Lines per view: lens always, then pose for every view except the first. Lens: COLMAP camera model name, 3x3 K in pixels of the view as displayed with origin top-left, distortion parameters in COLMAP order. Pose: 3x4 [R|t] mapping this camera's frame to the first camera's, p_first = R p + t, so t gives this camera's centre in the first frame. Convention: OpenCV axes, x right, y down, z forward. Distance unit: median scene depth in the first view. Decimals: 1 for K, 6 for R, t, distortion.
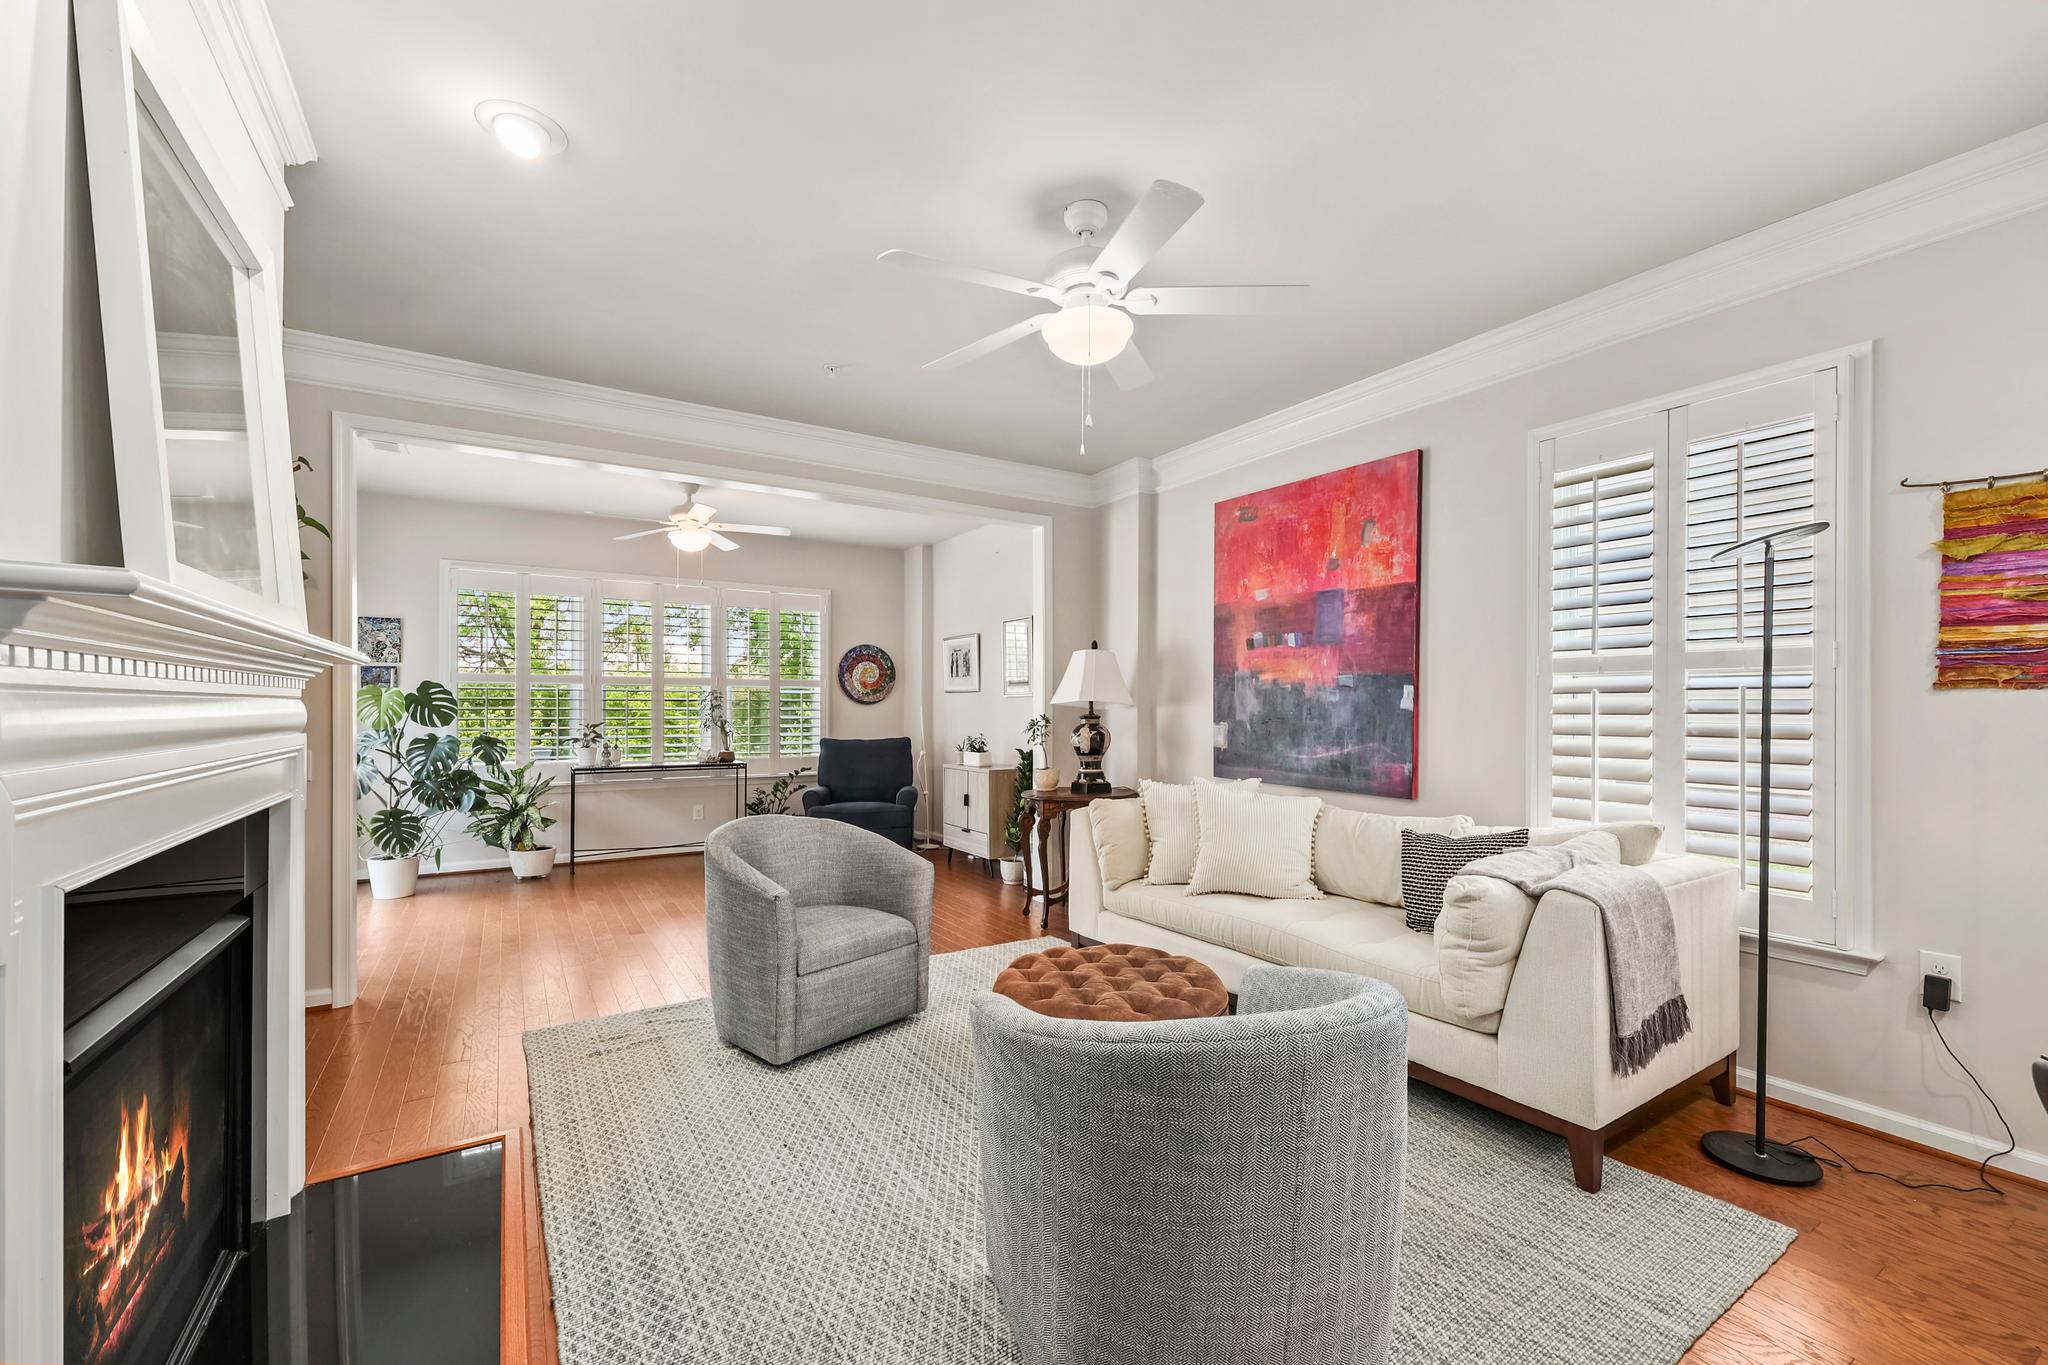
lens RADIAL K [[837.3, 0, 1031.7], [0, 837.3, 703.7], [0, 0, 1]] dist [0.000057, 0.000242]
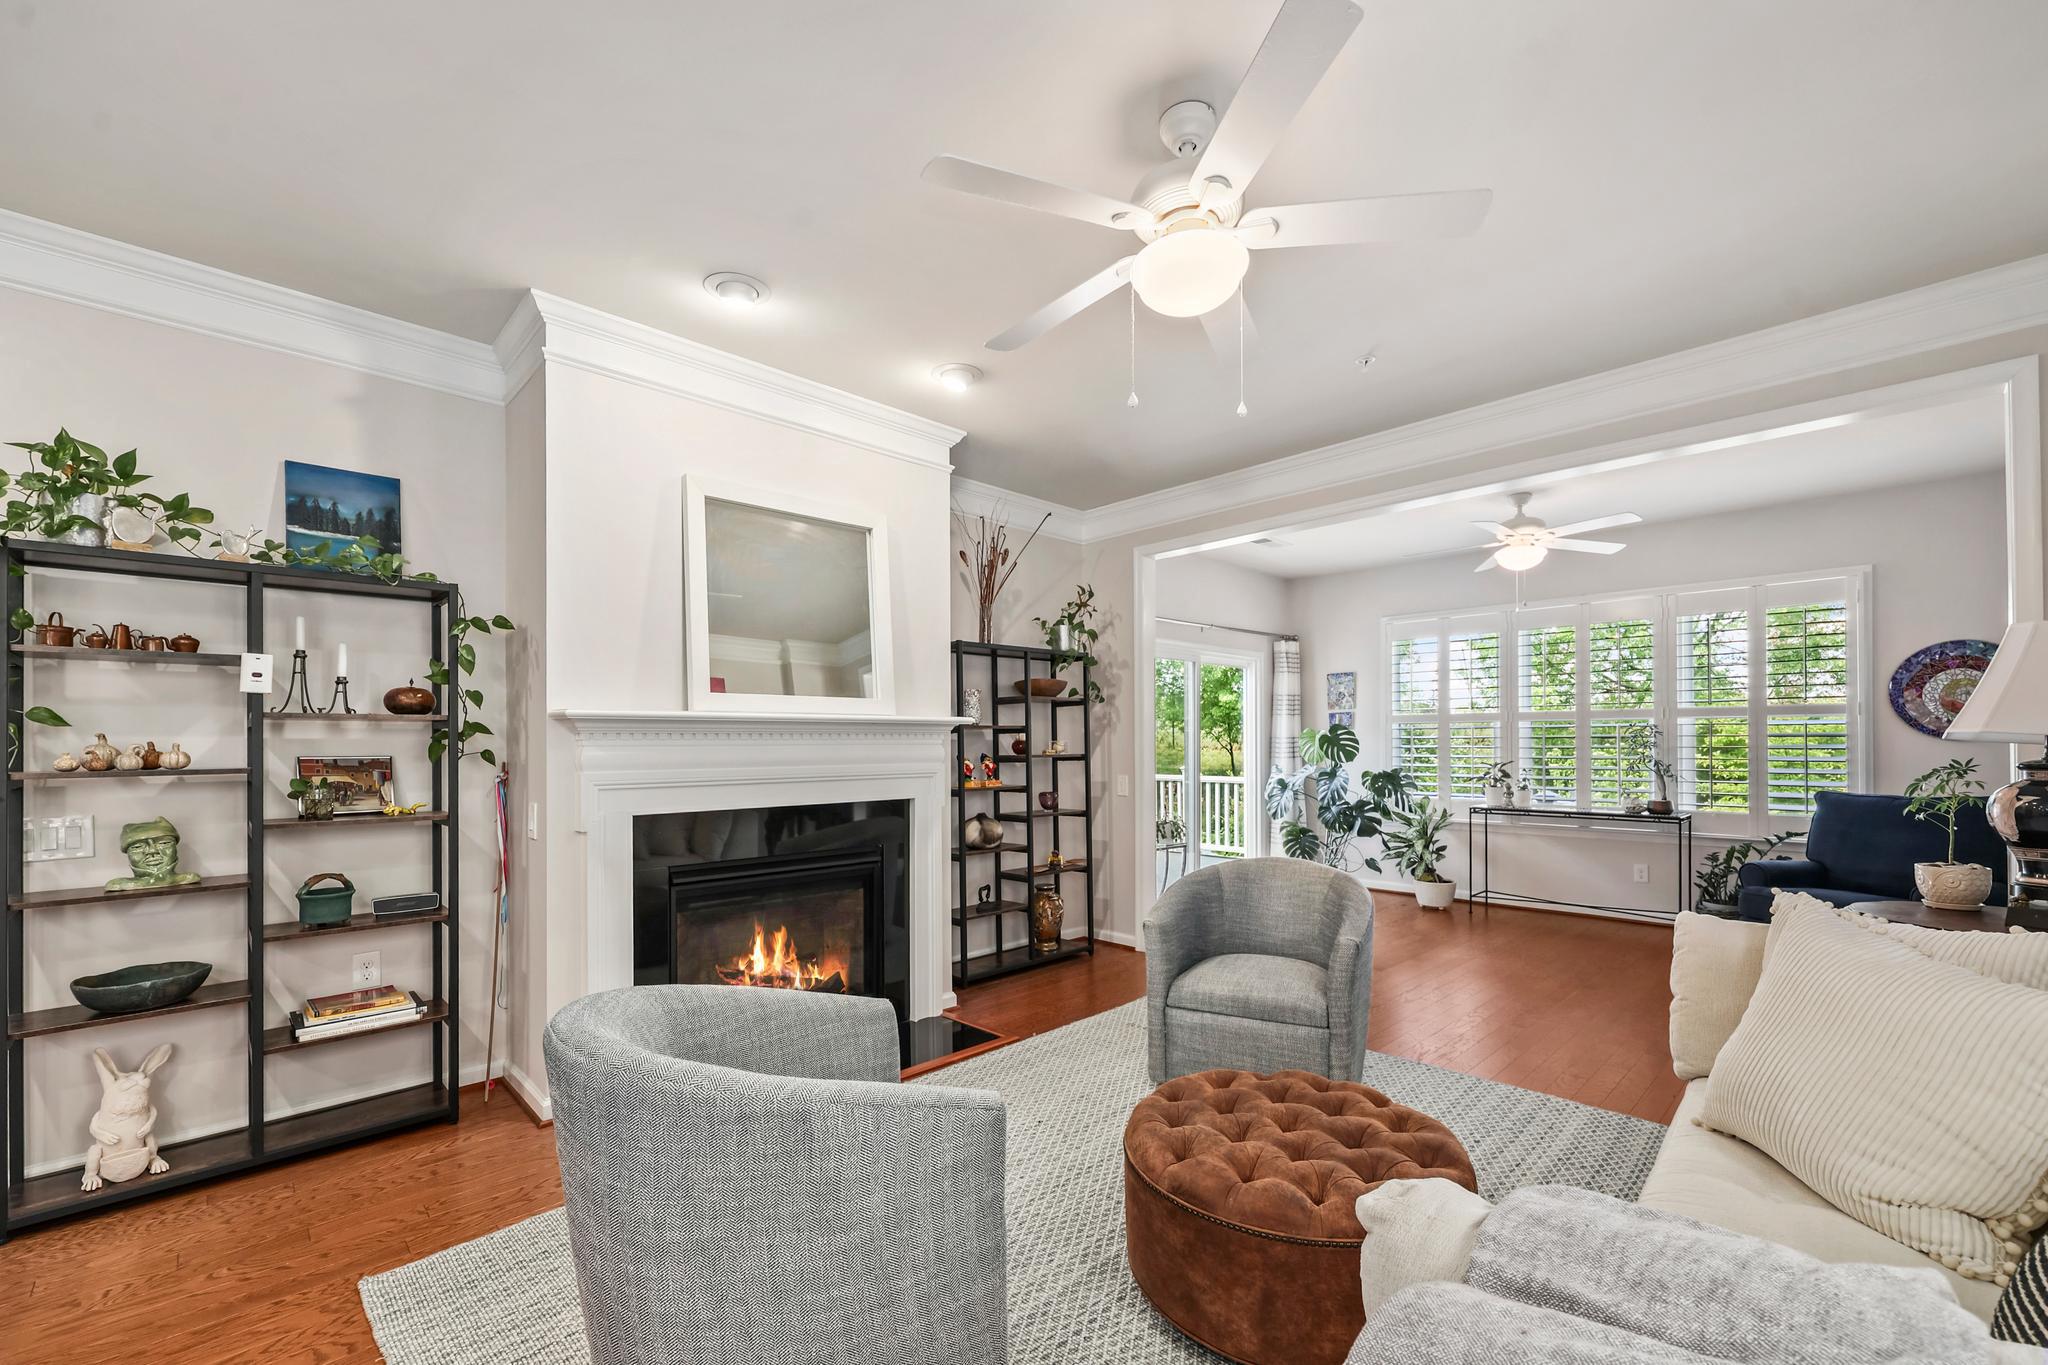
lens RADIAL K [[842.3, 0, 1033.4], [0, 842.3, 736.4], [0, 0, 1]] dist [-0.002099, -0.000105]
pose [[0.208265, -0.011123, -0.978009, 0.370311], [0.007930, 0.999922, -0.009684, -0.000783], [0.978040, -0.005739, 0.208337, 0.319645]]
